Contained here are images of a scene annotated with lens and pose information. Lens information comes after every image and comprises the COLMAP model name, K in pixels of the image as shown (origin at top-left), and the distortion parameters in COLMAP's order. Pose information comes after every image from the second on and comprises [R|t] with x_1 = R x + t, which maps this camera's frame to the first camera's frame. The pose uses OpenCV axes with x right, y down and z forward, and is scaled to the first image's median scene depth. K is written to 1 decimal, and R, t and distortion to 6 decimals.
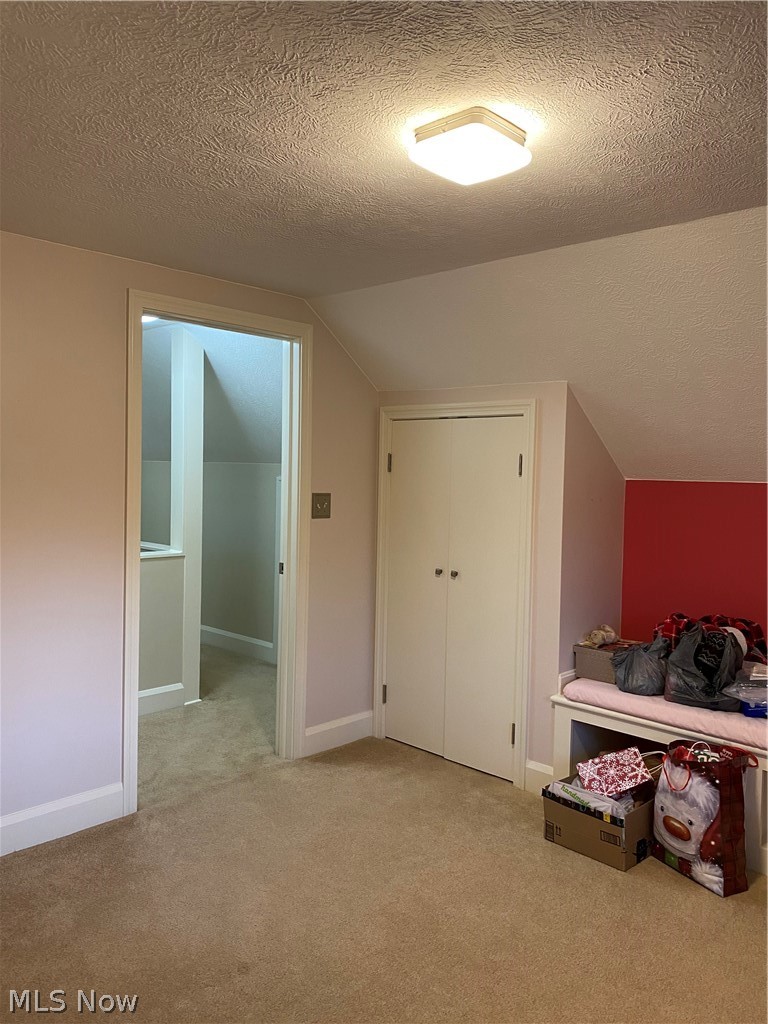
lens RADIAL K [[779.9, 0, 386.6], [0, 779.9, 506.6], [0, 0, 1]] dist [-0.000142, -0.014491]
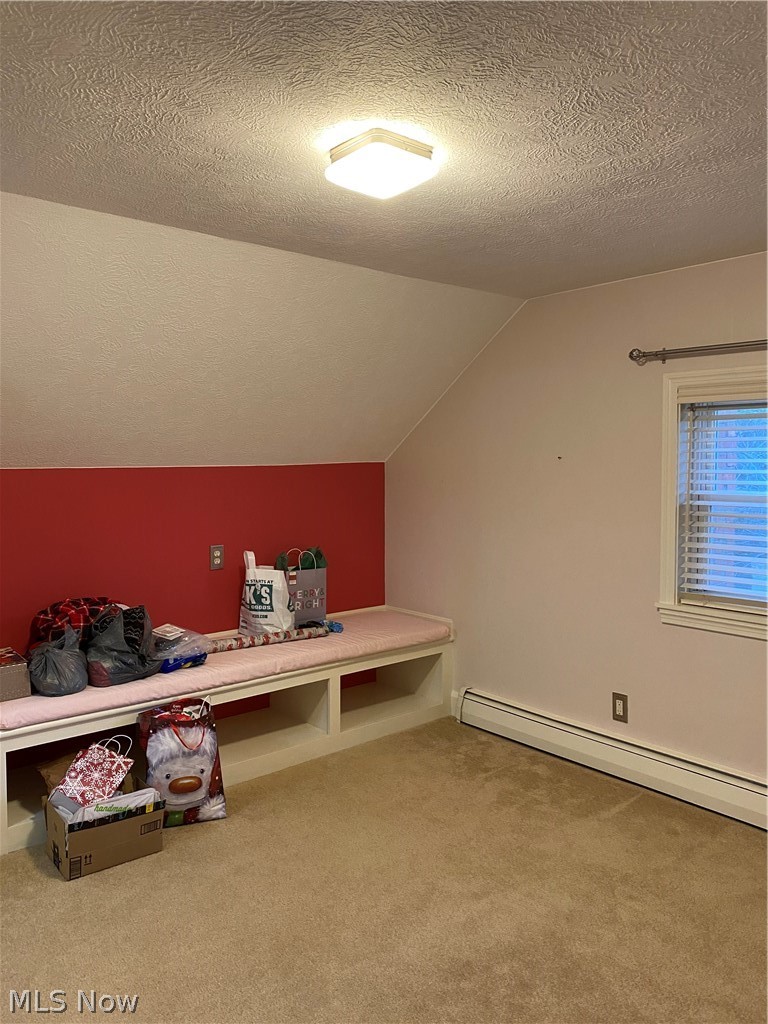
lens RADIAL K [[779.9, 0, 386.2], [0, 779.9, 516.8], [0, 0, 1]] dist [-0.000142, -0.014491]
pose [[0.113727, -0.098518, 0.988615, -0.596392], [0.051898, 0.994302, 0.093114, -0.045612], [-0.992156, 0.040717, 0.118192, 0.535129]]
